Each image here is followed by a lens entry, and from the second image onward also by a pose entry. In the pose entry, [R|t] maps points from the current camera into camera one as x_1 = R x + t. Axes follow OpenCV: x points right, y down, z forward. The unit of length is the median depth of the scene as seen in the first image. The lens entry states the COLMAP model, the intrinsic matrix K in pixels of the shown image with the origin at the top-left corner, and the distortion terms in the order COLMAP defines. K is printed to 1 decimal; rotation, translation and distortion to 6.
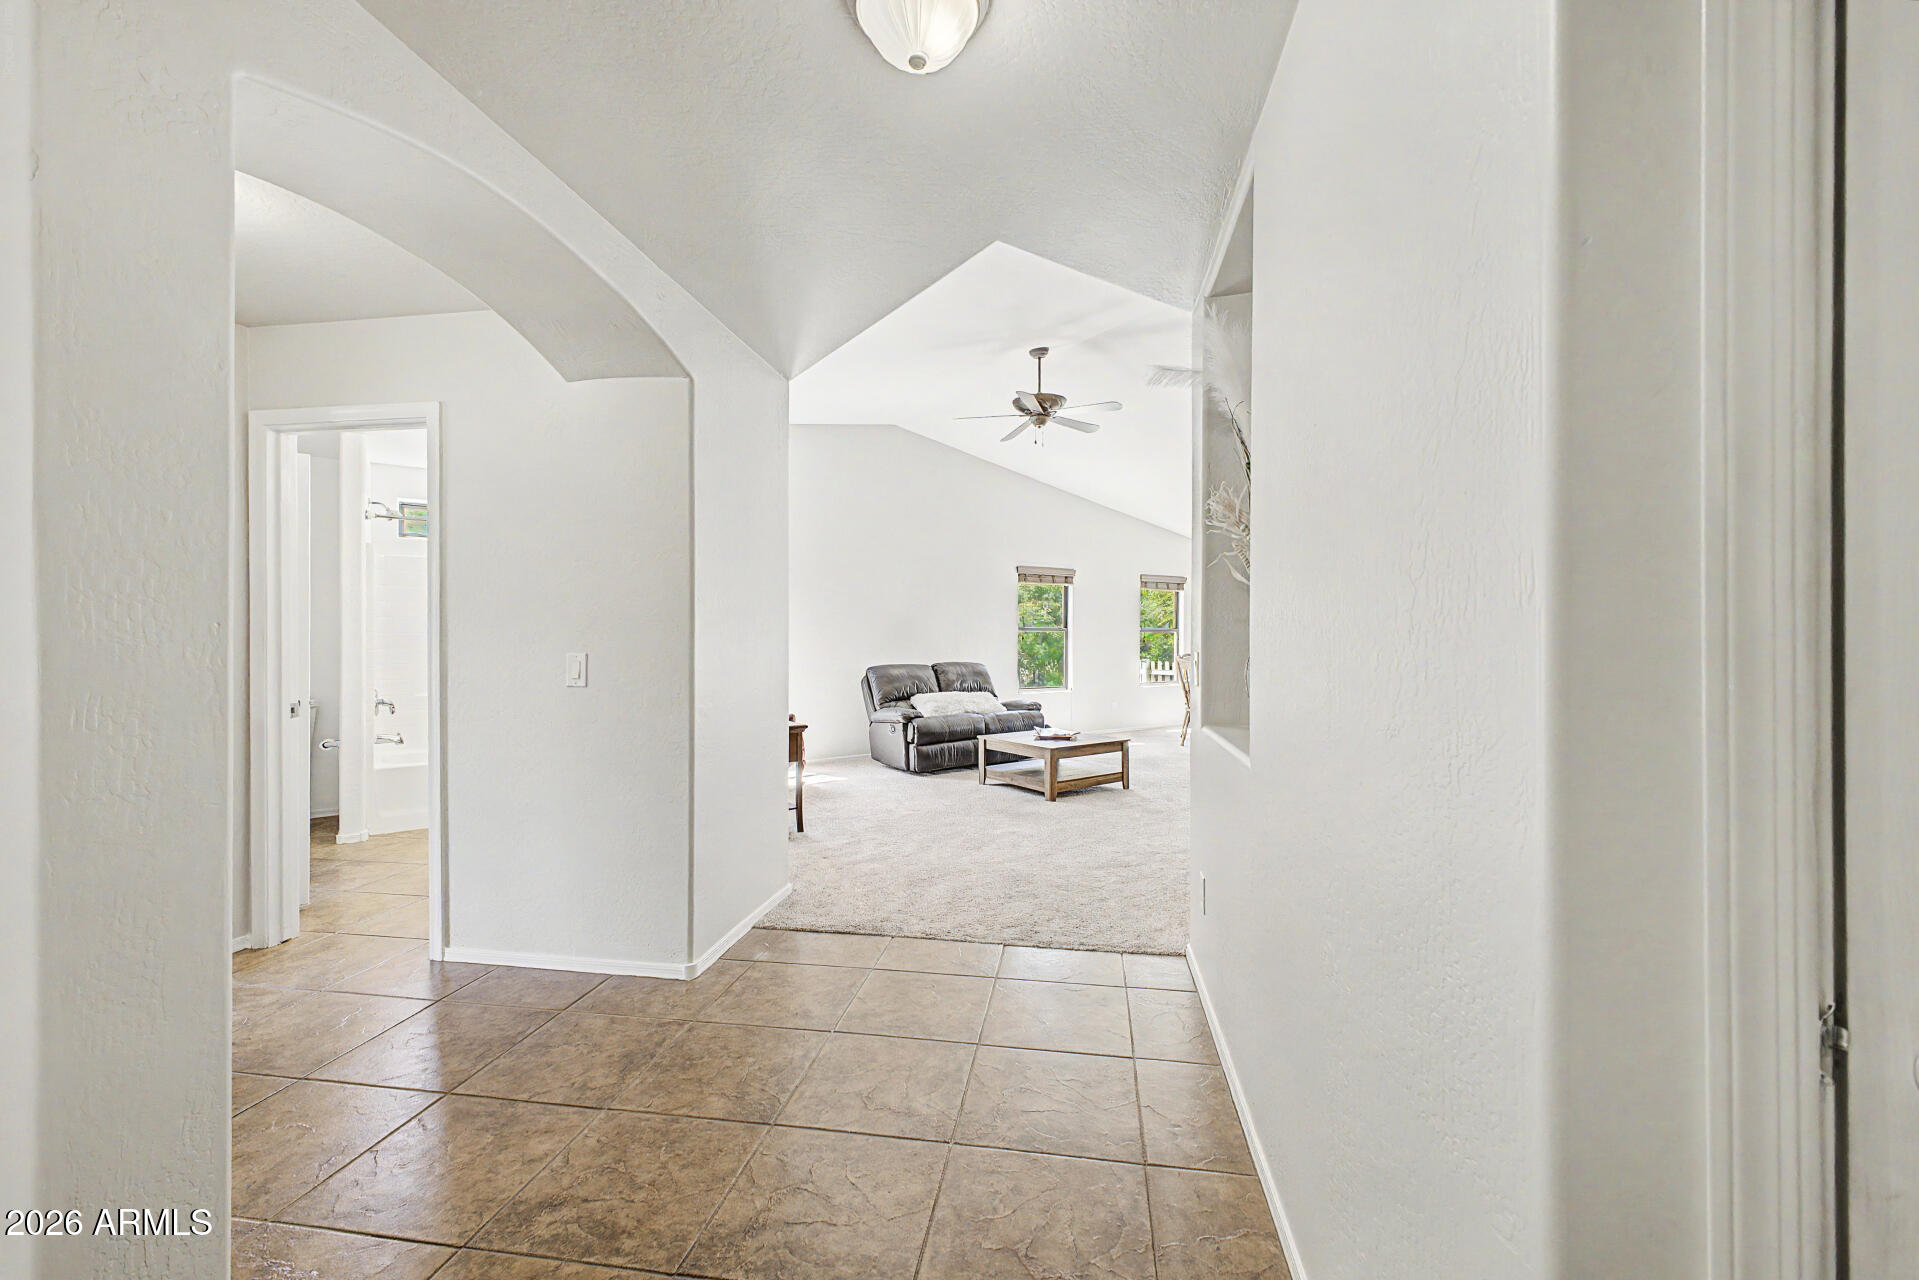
lens RADIAL K [[766.9, 0, 963.3], [0, 766.9, 636.8], [0, 0, 1]] dist [0.006146, 0.000034]
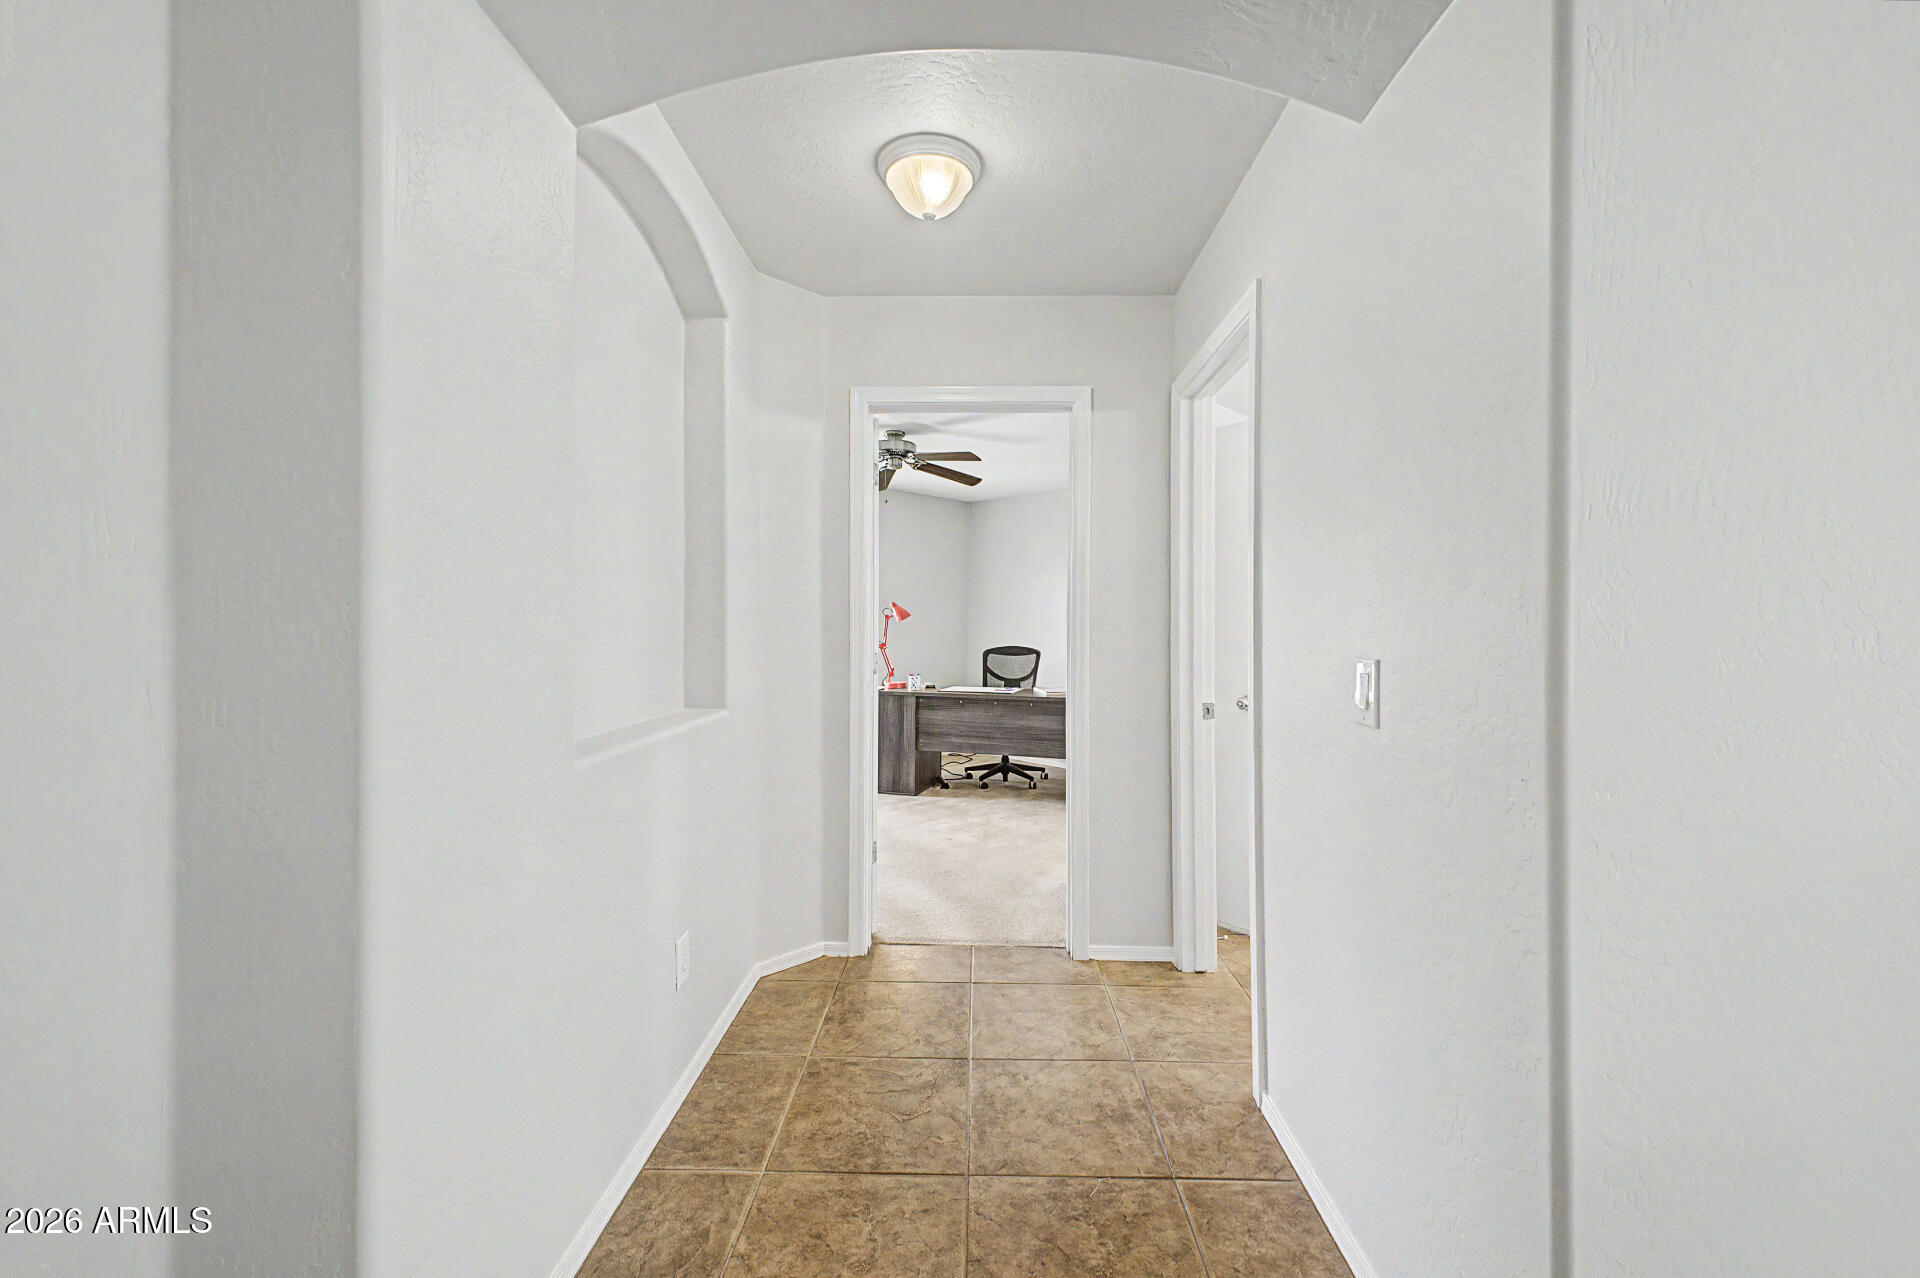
lens RADIAL K [[767.3, 0, 963.8], [0, 767.3, 635.8], [0, 0, 1]] dist [0.006146, 0.000034]
pose [[0.132974, 0.003707, -0.991113, -0.041423], [-0.000403, 0.999993, 0.003686, 0.005071], [0.991119, -0.000090, 0.132975, 0.644941]]
